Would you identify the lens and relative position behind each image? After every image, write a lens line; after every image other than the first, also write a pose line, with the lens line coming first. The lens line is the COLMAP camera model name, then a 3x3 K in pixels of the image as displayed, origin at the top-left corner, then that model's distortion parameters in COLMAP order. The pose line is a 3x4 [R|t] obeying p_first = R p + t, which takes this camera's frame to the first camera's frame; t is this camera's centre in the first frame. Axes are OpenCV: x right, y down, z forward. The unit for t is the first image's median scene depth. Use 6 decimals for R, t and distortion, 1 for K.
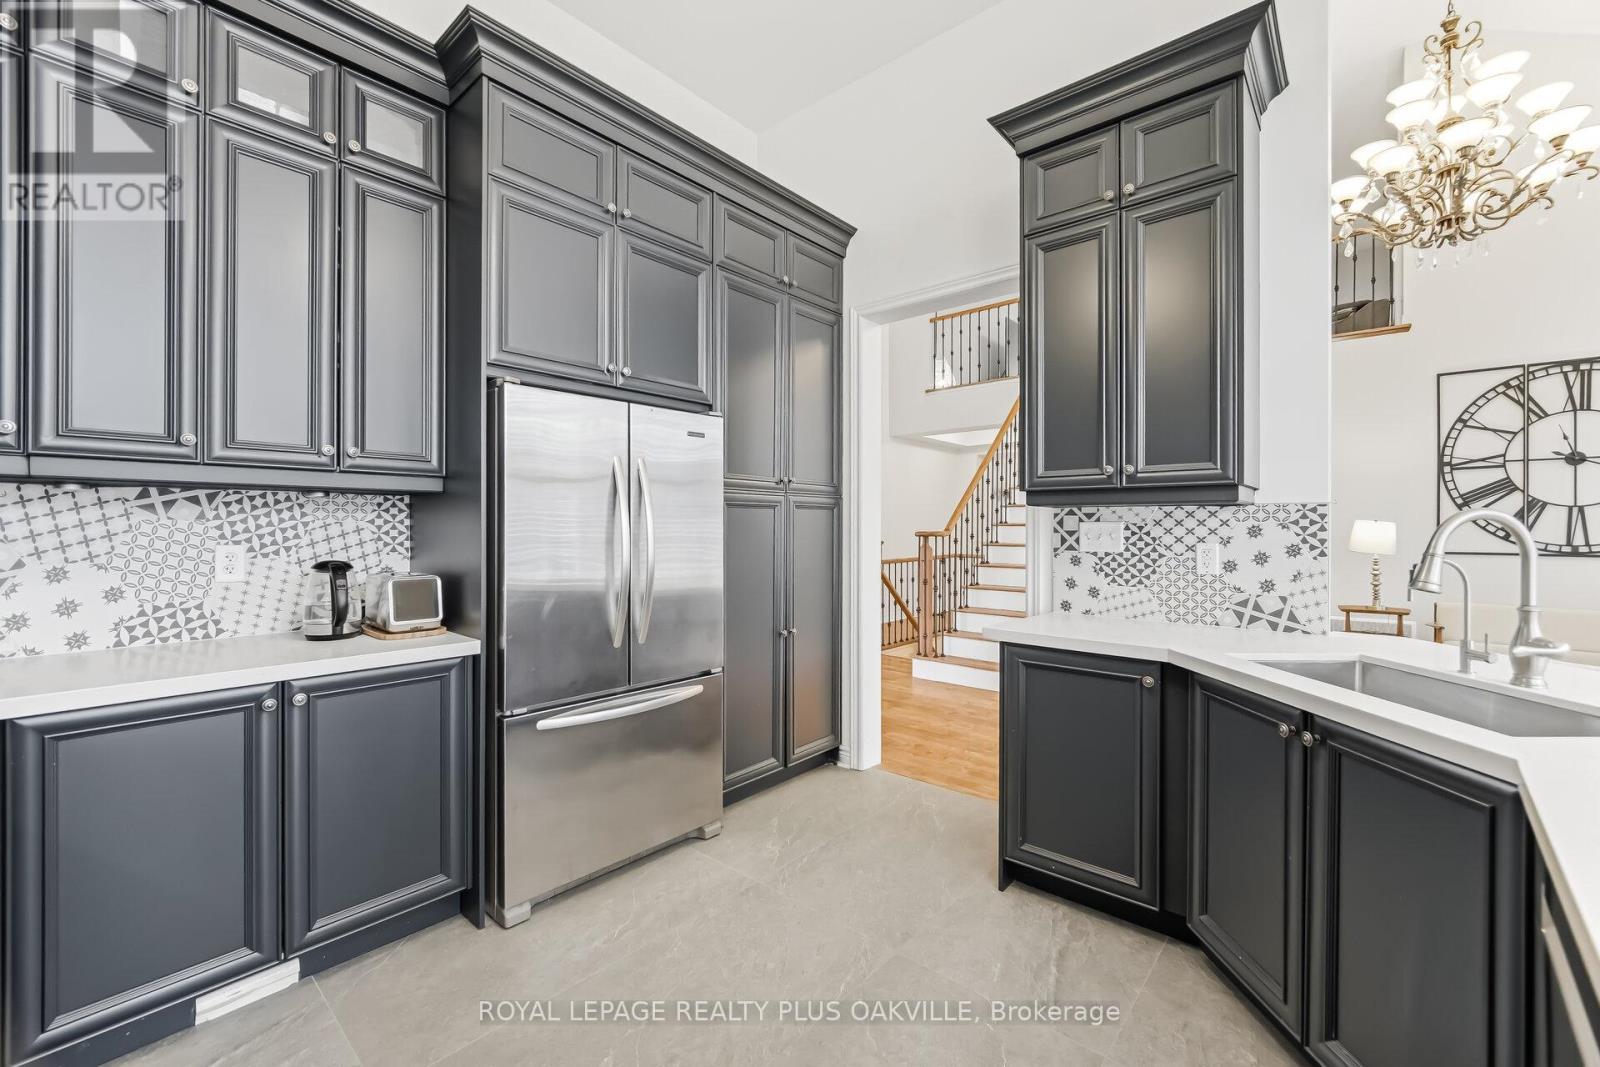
lens RADIAL K [[649.4, 0, 800.0], [0, 649.4, 533.5], [0, 0, 1]] dist [0.000097, -0.000055]
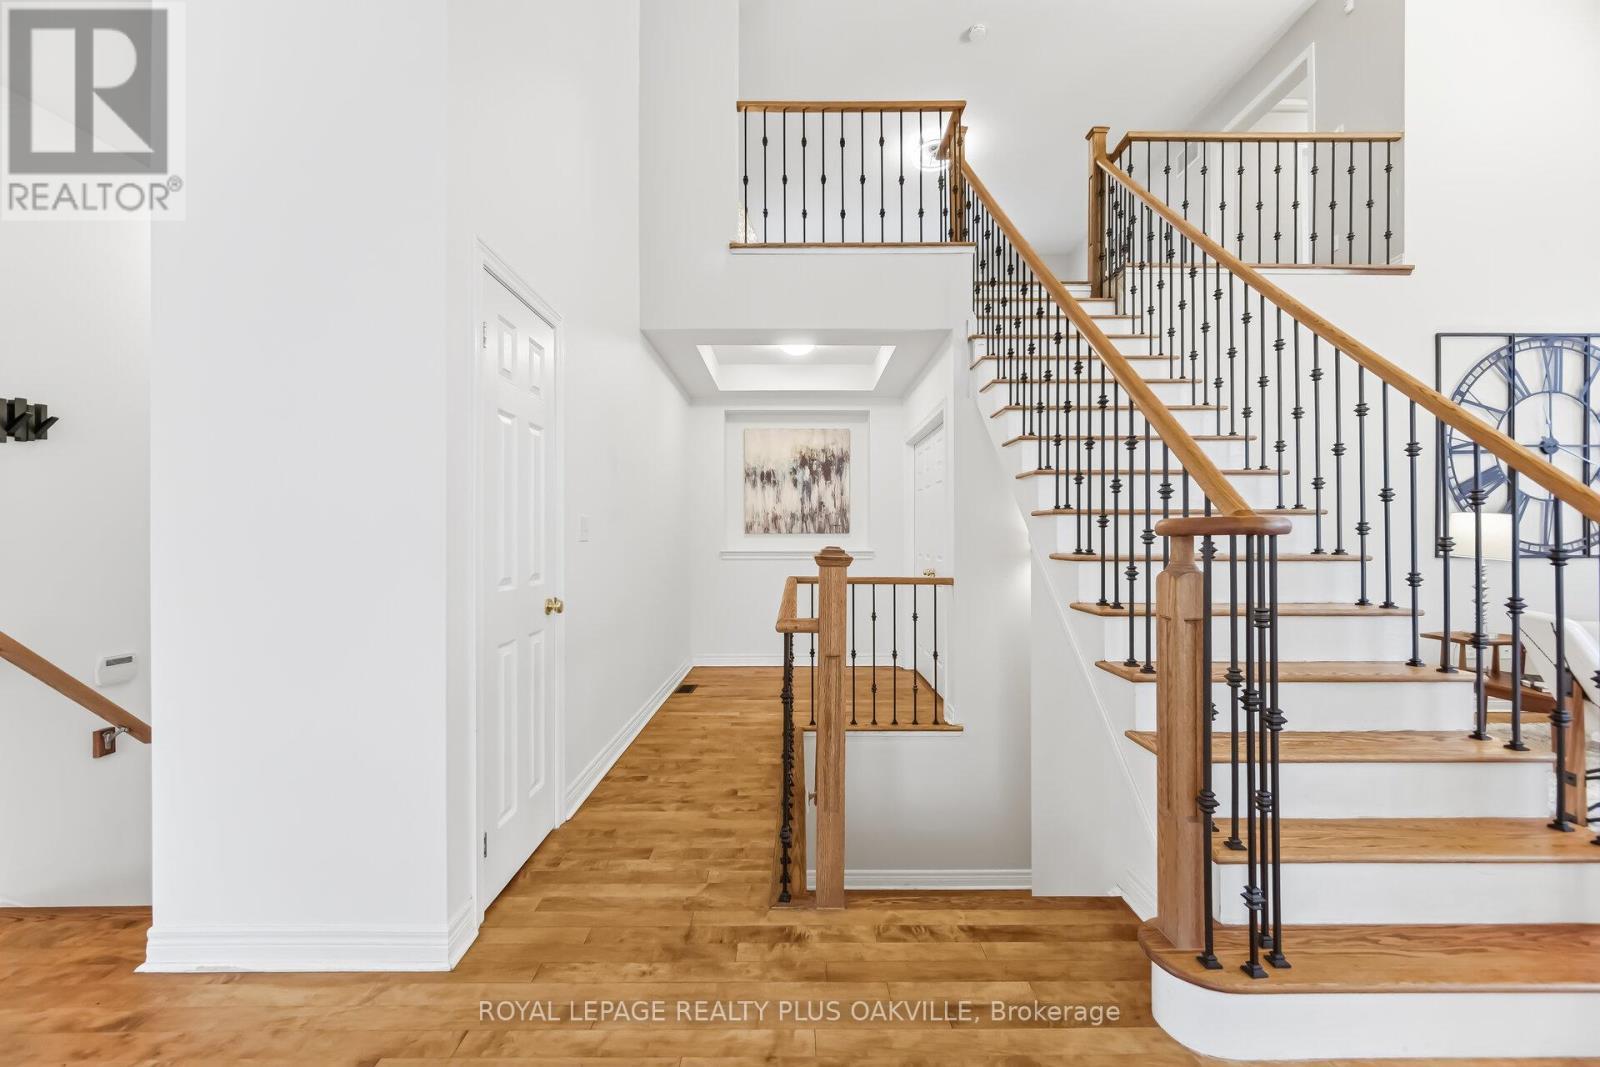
lens RADIAL K [[649.4, 0, 800.0], [0, 649.4, 533.5], [0, 0, 1]] dist [0.000097, -0.000055]
pose [[0.754397, 0.005765, 0.656393, -0.107819], [0.003042, 0.999920, -0.012278, 0.007358], [-0.656411, 0.011259, 0.754319, 0.726977]]
